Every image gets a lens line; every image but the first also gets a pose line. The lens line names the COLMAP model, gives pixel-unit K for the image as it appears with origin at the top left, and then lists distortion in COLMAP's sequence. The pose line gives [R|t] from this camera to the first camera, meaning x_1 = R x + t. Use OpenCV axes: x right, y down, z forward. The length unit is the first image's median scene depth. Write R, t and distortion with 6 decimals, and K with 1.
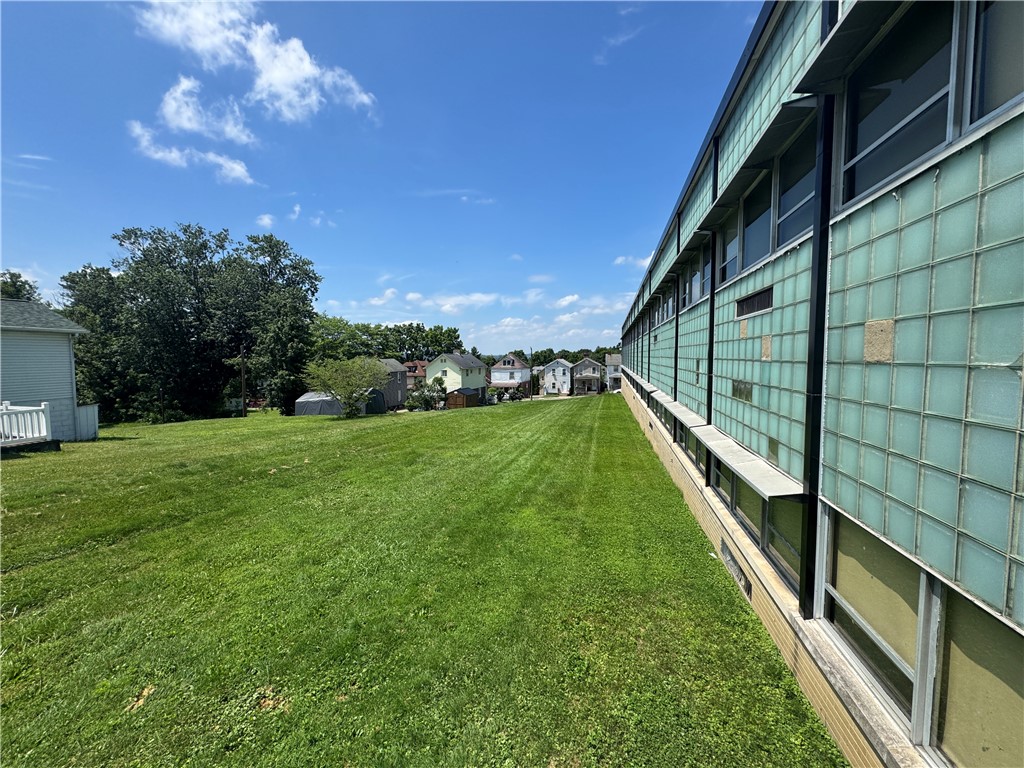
lens RADIAL K [[411.3, 0, 511.7], [0, 411.3, 384.9], [0, 0, 1]] dist [-0.002017, 0.000830]
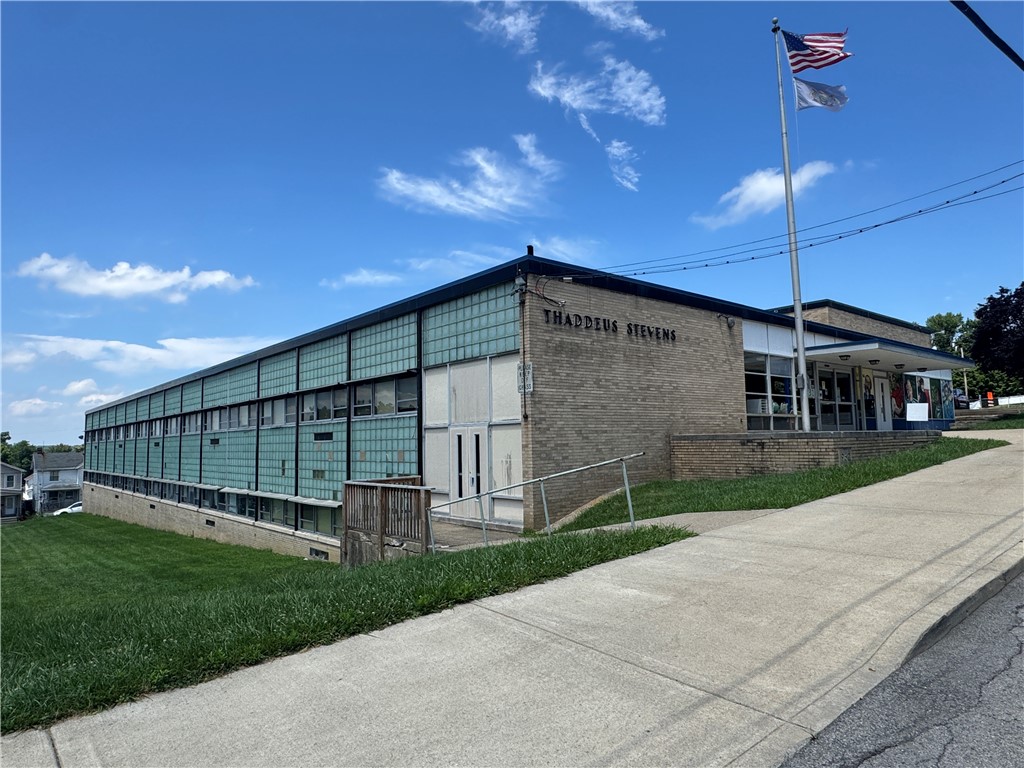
lens RADIAL K [[650.2, 0, 512.2], [0, 650.2, 382.8], [0, 0, 1]] dist [-0.007573, -0.001209]
pose [[0.594892, 0.067353, 0.800979, -1.130921], [0.073345, 0.987778, -0.137534, 0.057996], [-0.800453, 0.140566, 0.582681, -1.328149]]
